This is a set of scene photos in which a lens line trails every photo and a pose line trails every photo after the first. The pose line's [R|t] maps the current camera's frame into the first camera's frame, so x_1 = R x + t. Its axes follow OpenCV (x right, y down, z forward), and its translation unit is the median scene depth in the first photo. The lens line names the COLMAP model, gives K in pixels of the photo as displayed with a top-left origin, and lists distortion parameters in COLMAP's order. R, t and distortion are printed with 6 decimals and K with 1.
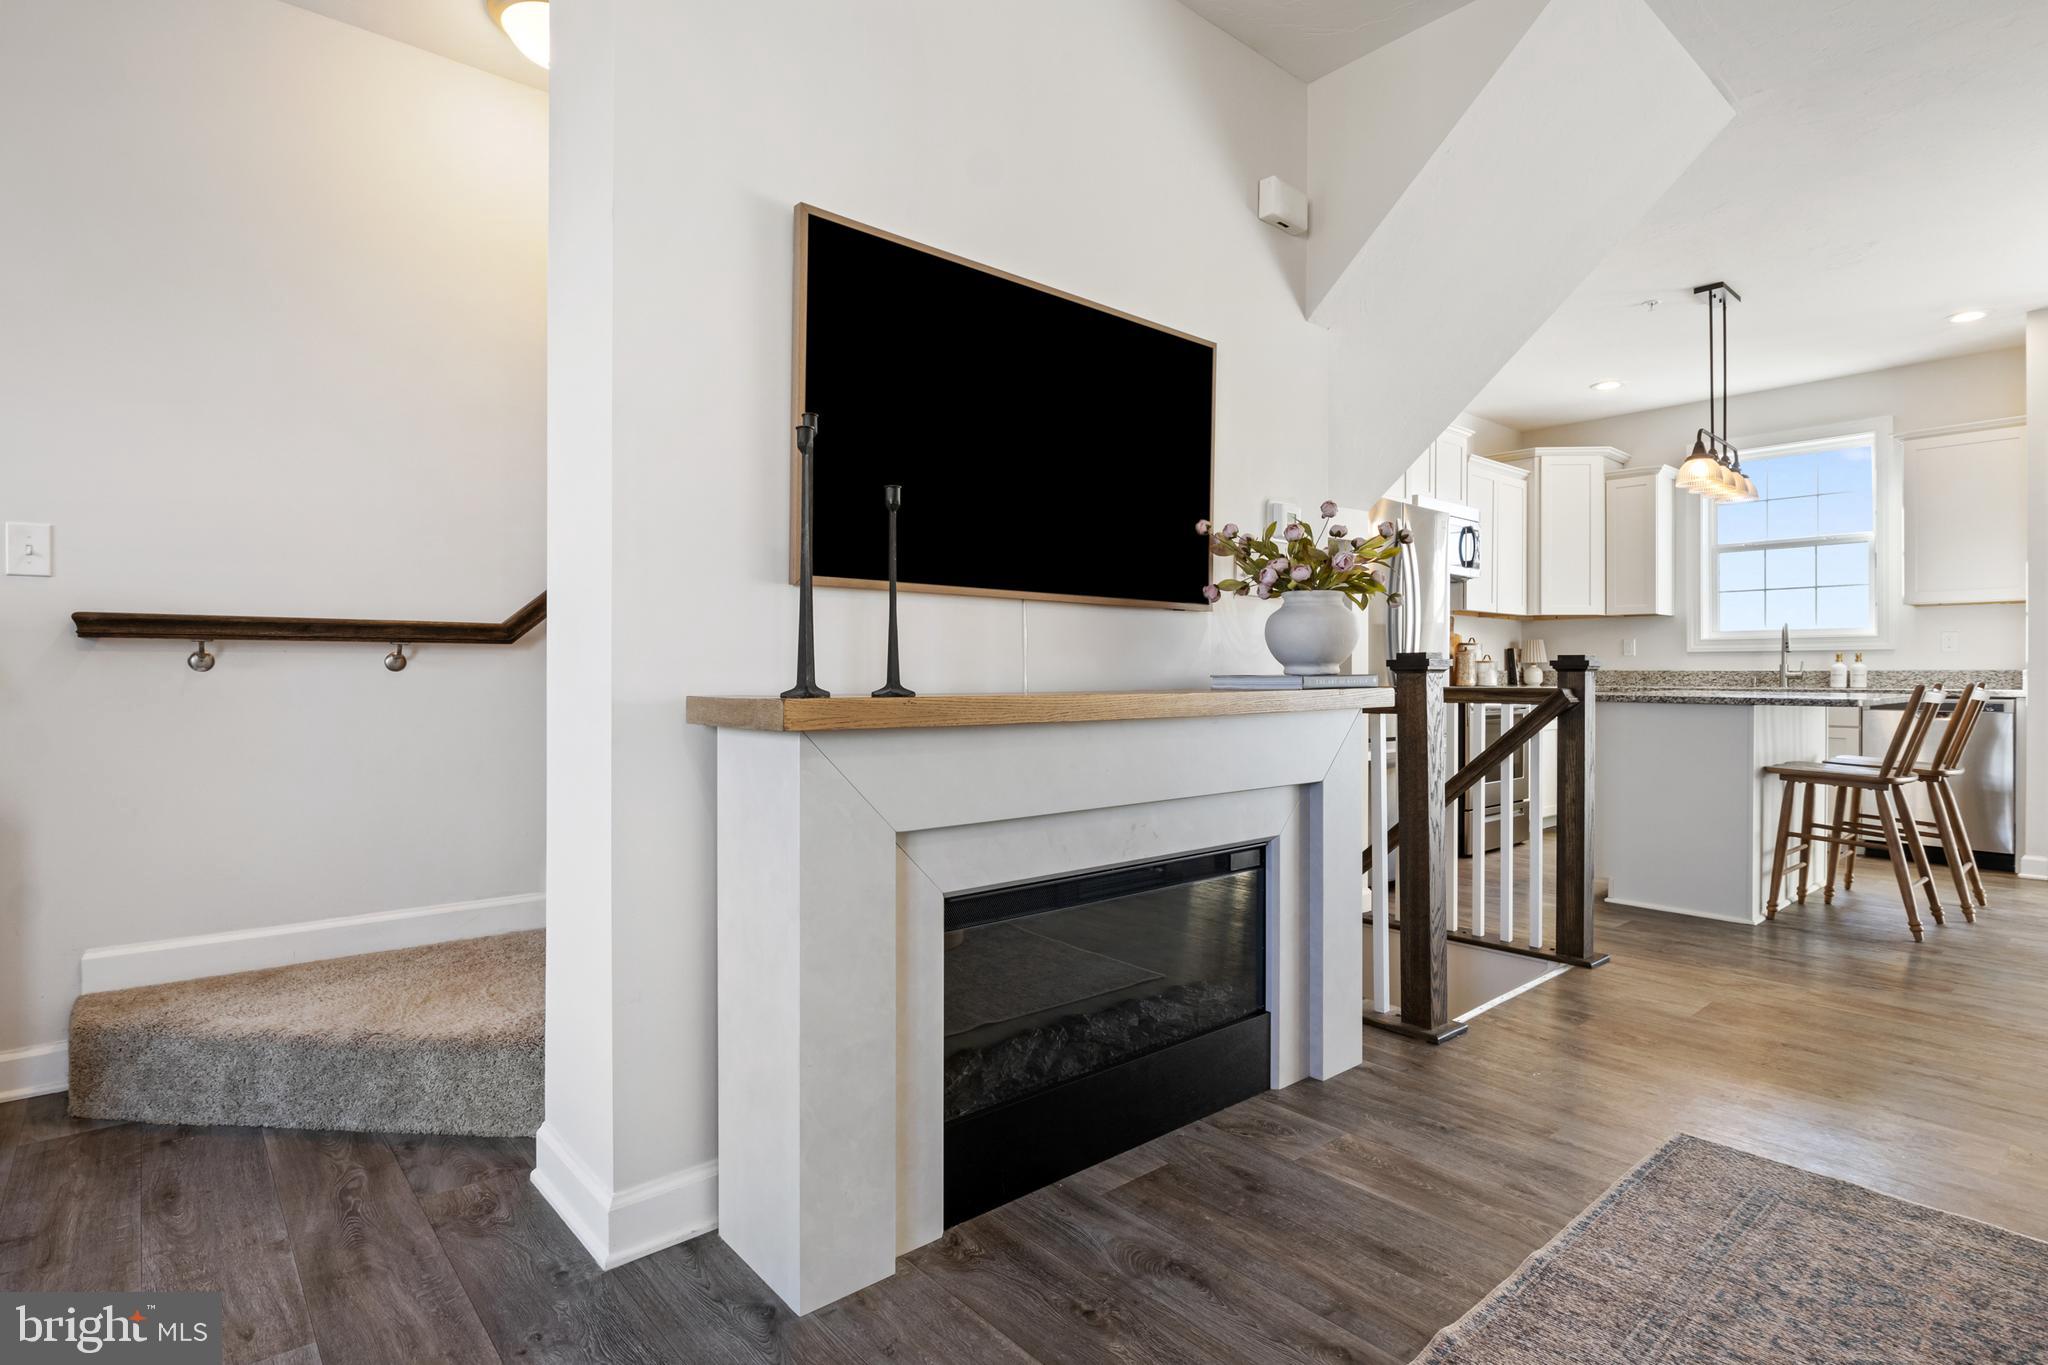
lens RADIAL K [[1029.5, 0, 1009.0], [0, 1029.5, 671.4], [0, 0, 1]] dist [-0.005604, -0.002732]
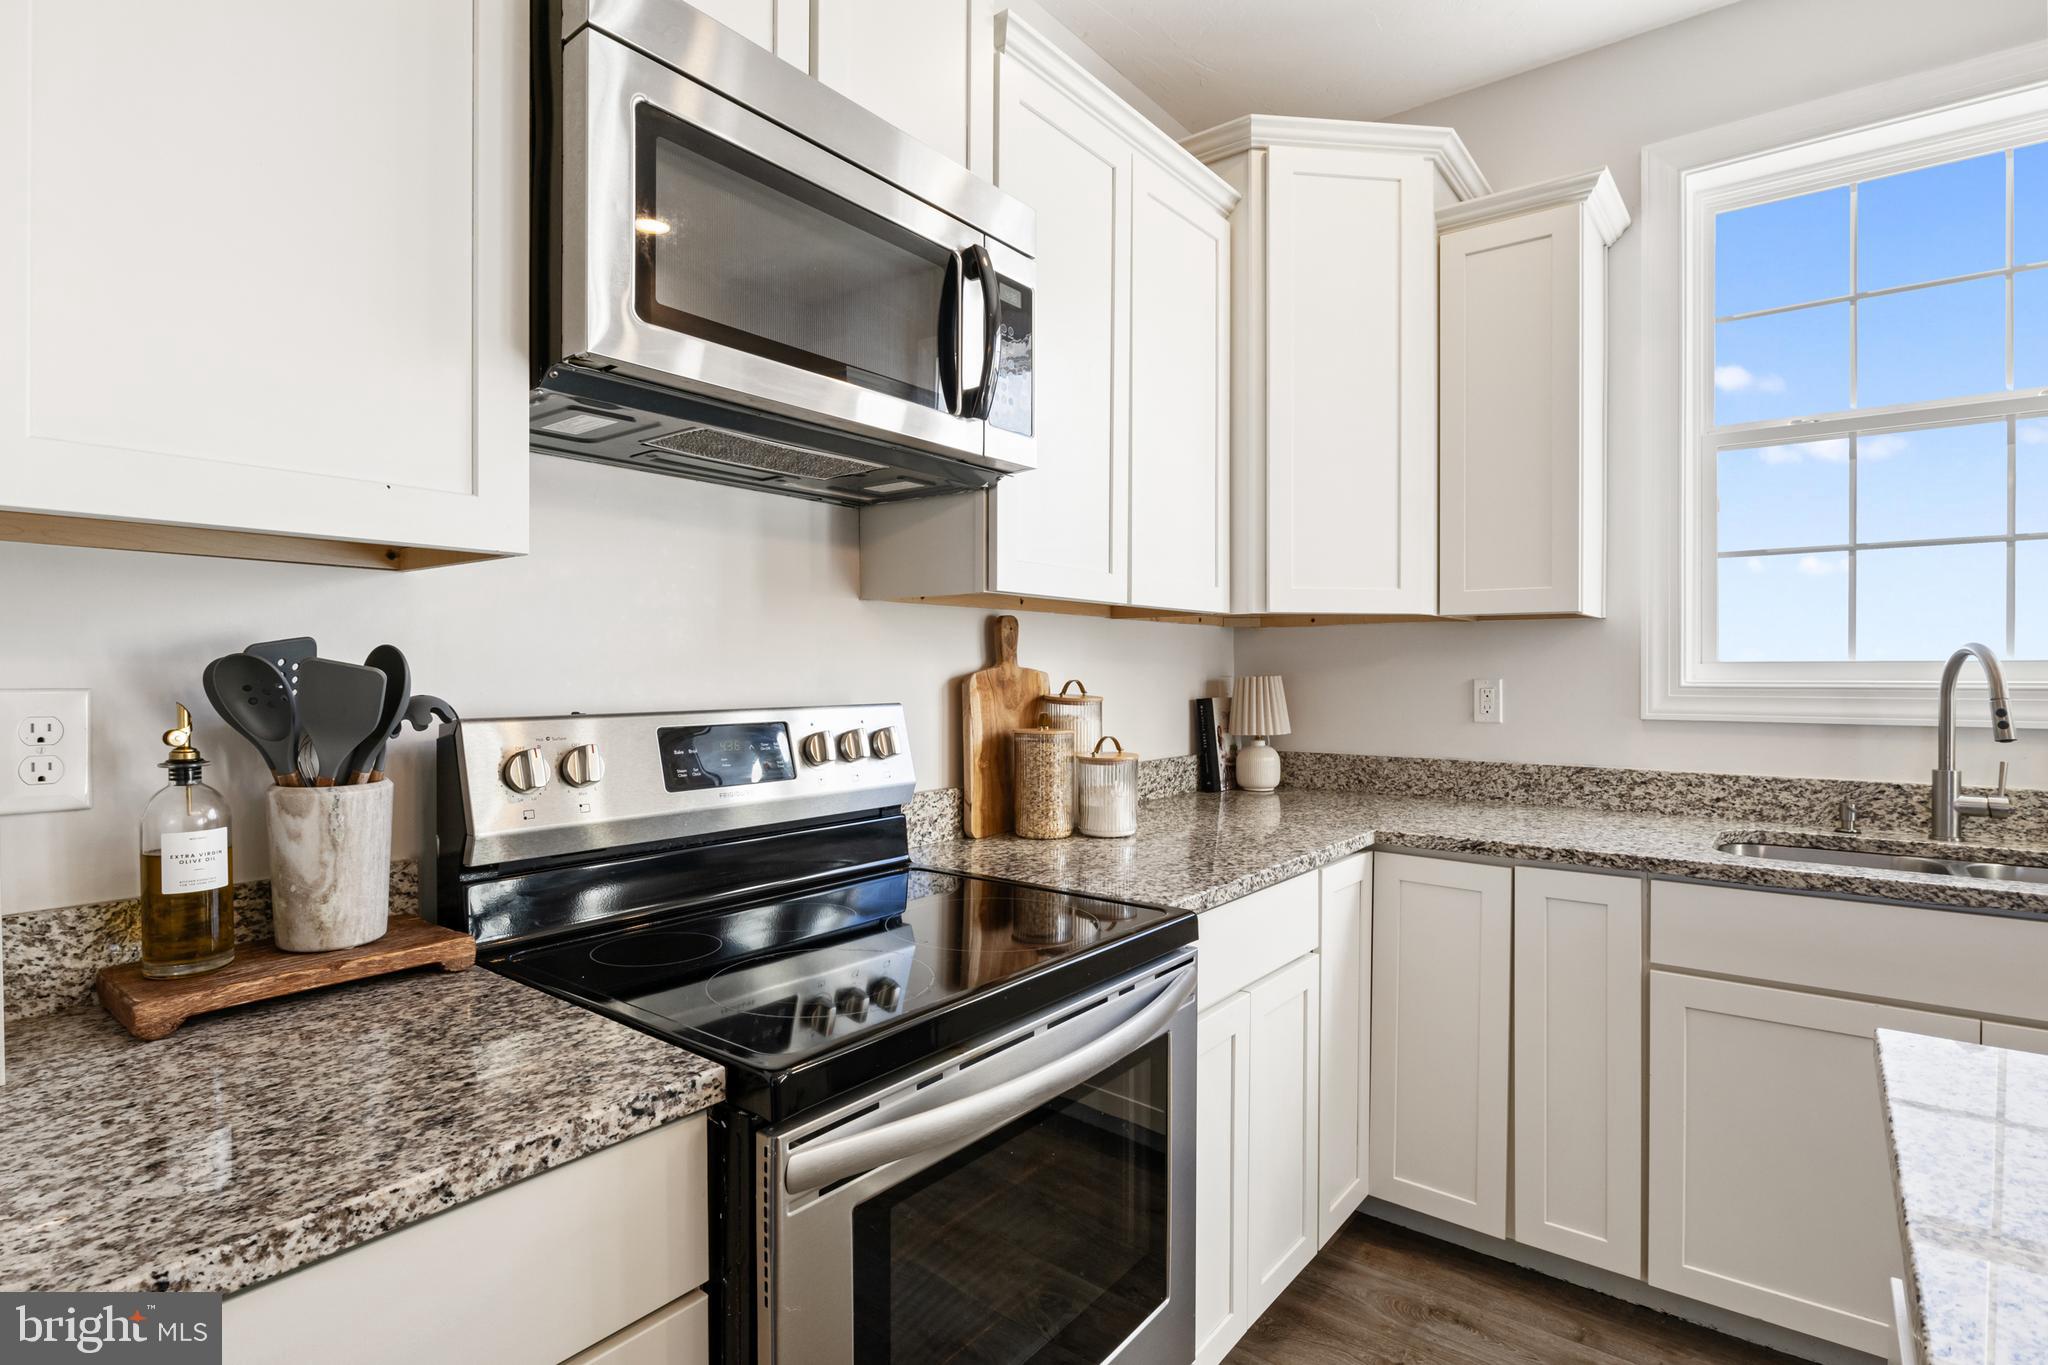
lens RADIAL K [[1029.5, 0, 1013.1], [0, 1029.5, 681.0], [0, 0, 1]] dist [-0.005604, -0.002732]
pose [[0.981317, -0.004744, 0.192338, 0.611439], [0.002186, 0.999906, 0.013507, -0.061876], [-0.192384, -0.012834, 0.981236, 1.127902]]
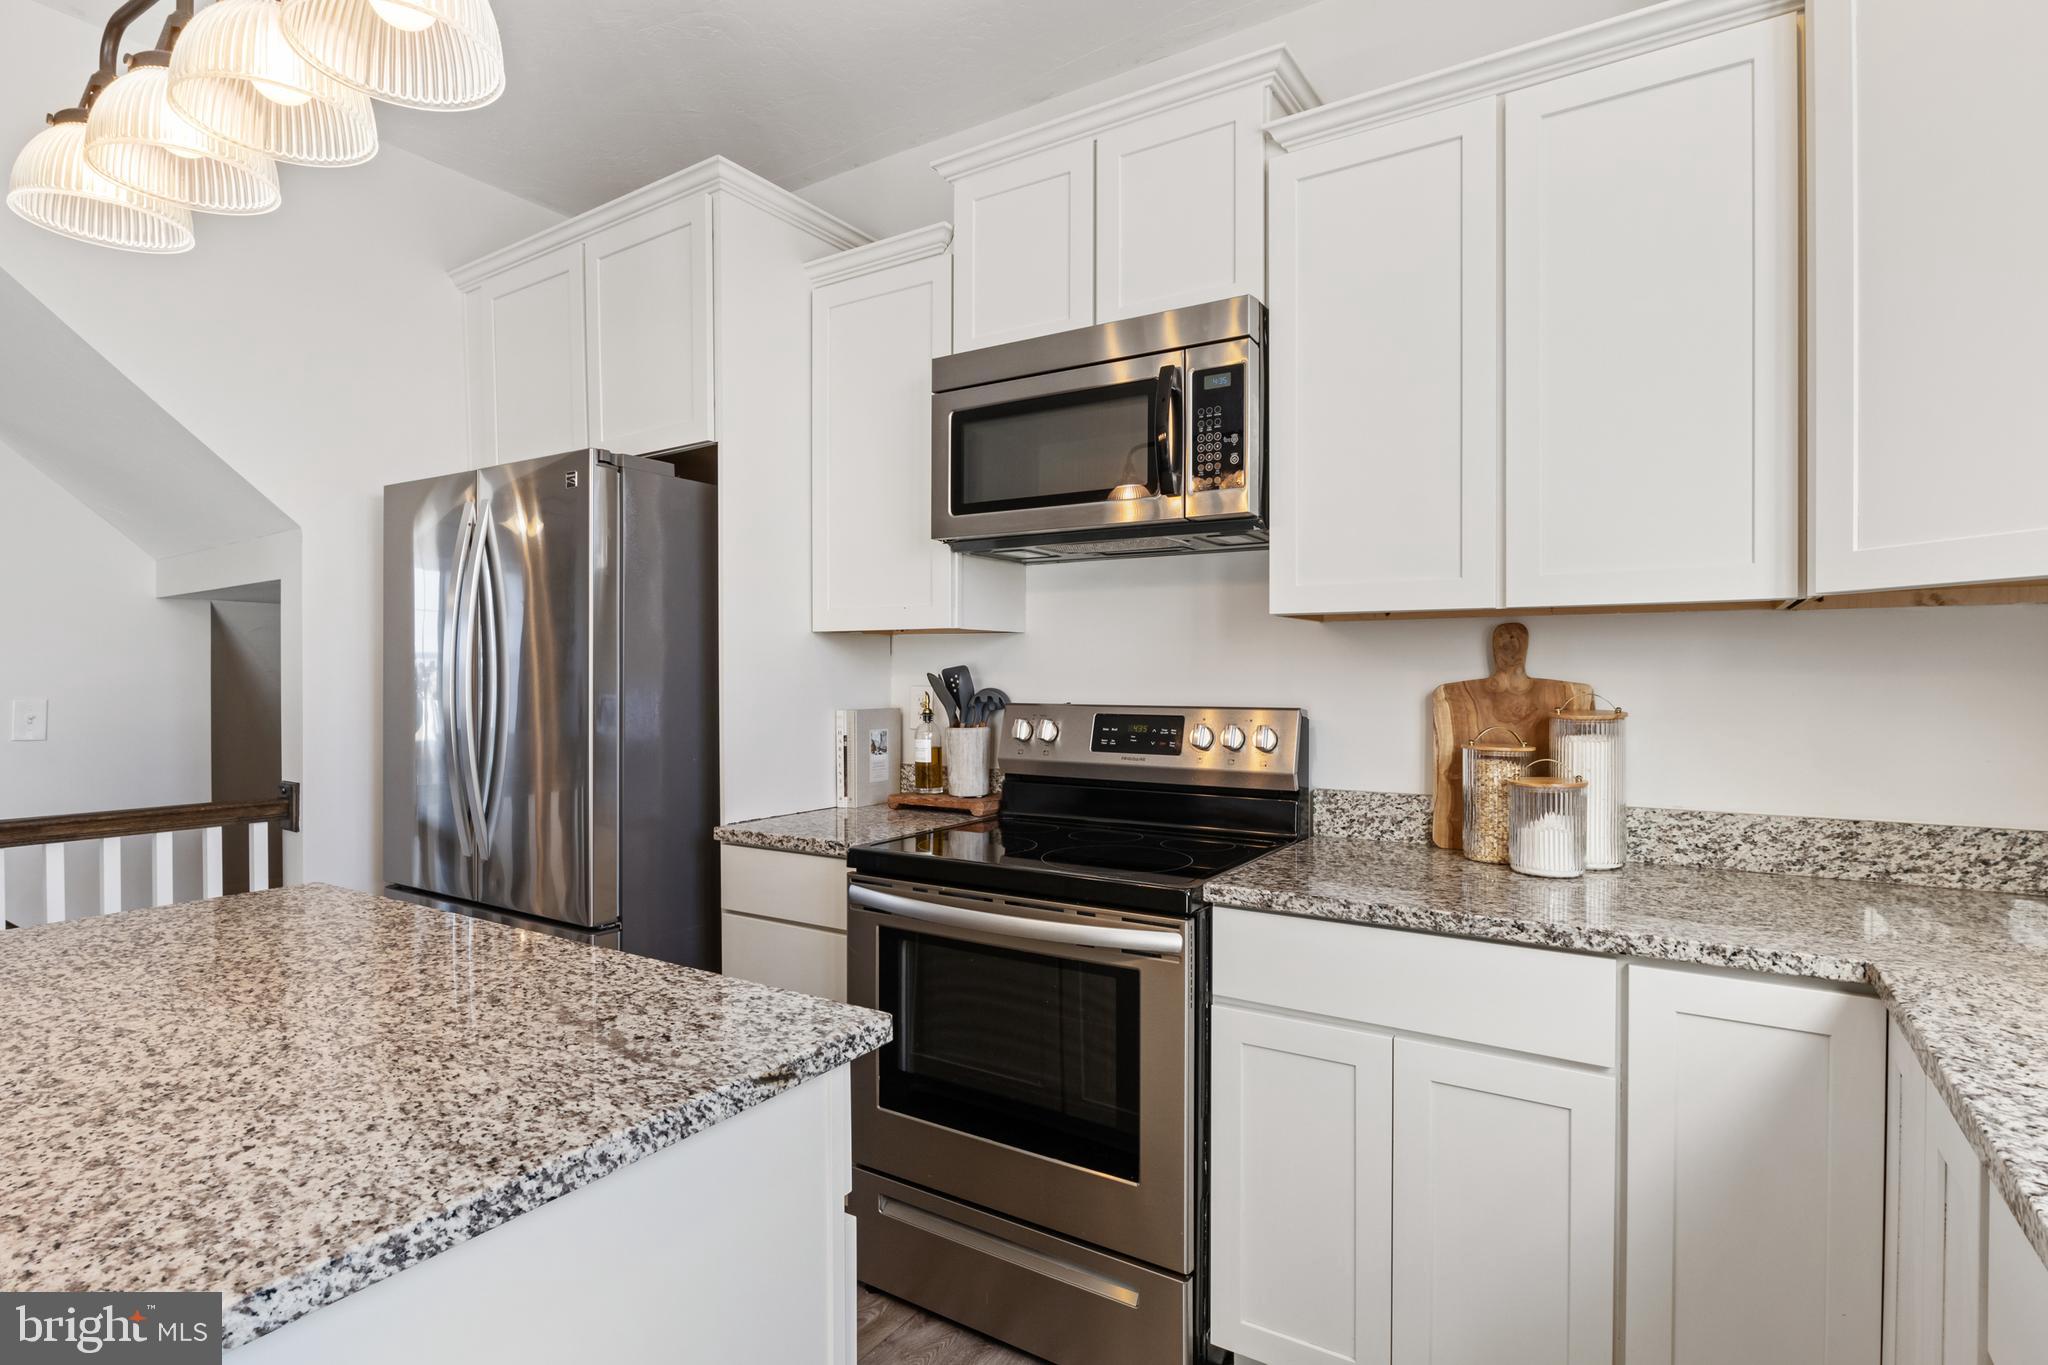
lens RADIAL K [[1029.5, 0, 1012.5], [0, 1029.5, 683.2], [0, 0, 1]] dist [-0.005604, -0.002732]
pose [[0.281996, 0.006312, -0.959395, 1.124932], [0.002298, 0.999971, 0.007254, -0.063651], [0.959413, -0.004250, 0.281973, 1.281616]]
